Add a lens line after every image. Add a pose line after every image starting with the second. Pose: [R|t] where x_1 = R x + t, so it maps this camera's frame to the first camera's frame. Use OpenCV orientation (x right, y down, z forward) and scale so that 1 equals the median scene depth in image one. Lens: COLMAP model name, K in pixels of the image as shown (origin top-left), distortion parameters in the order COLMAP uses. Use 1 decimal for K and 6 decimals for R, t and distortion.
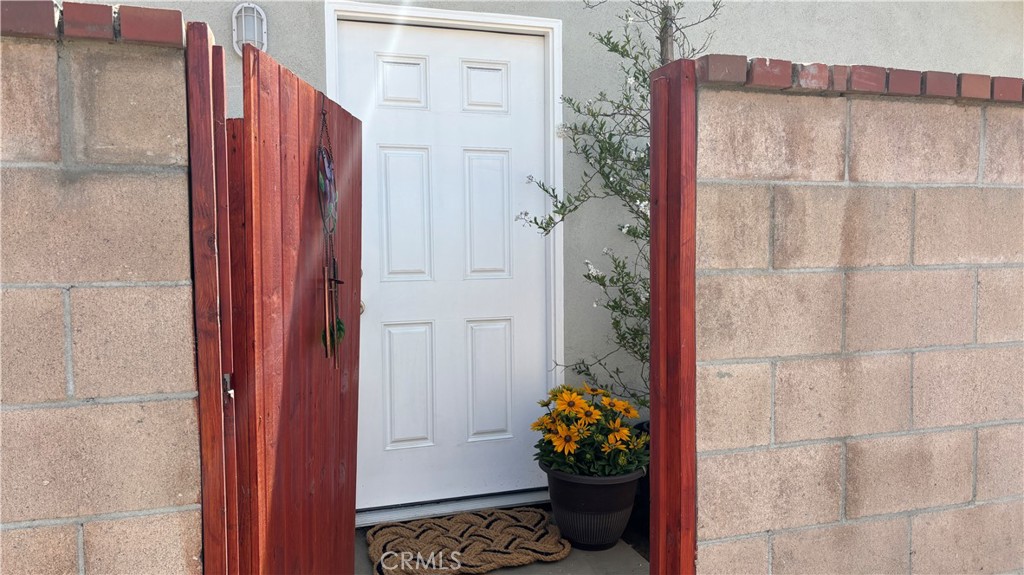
lens RADIAL K [[771.8, 0, 508.5], [0, 771.8, 288.7], [0, 0, 1]] dist [0.054378, -0.073402]
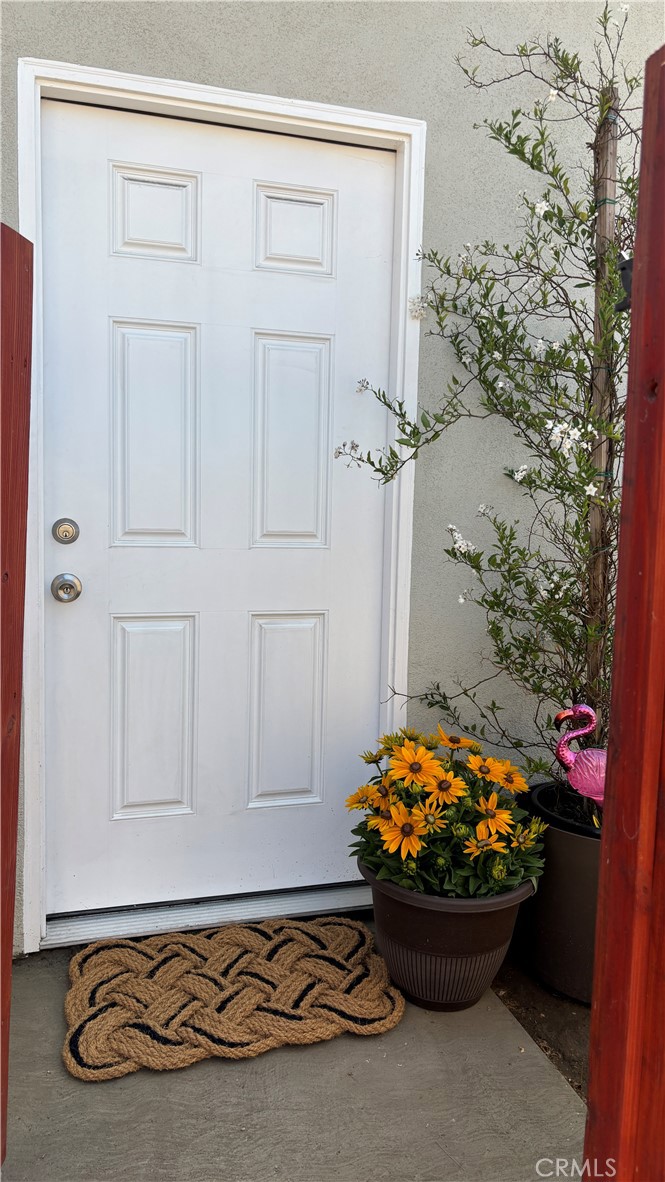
lens RADIAL K [[890.9, 0, 340.4], [0, 890.9, 587.1], [0, 0, 1]] dist [0.054378, -0.073402]
pose [[0.999256, 0.037173, -0.010286, 0.023978], [-0.036667, 0.998286, 0.045623, -0.016341], [0.011965, -0.045212, 0.998906, 0.300980]]
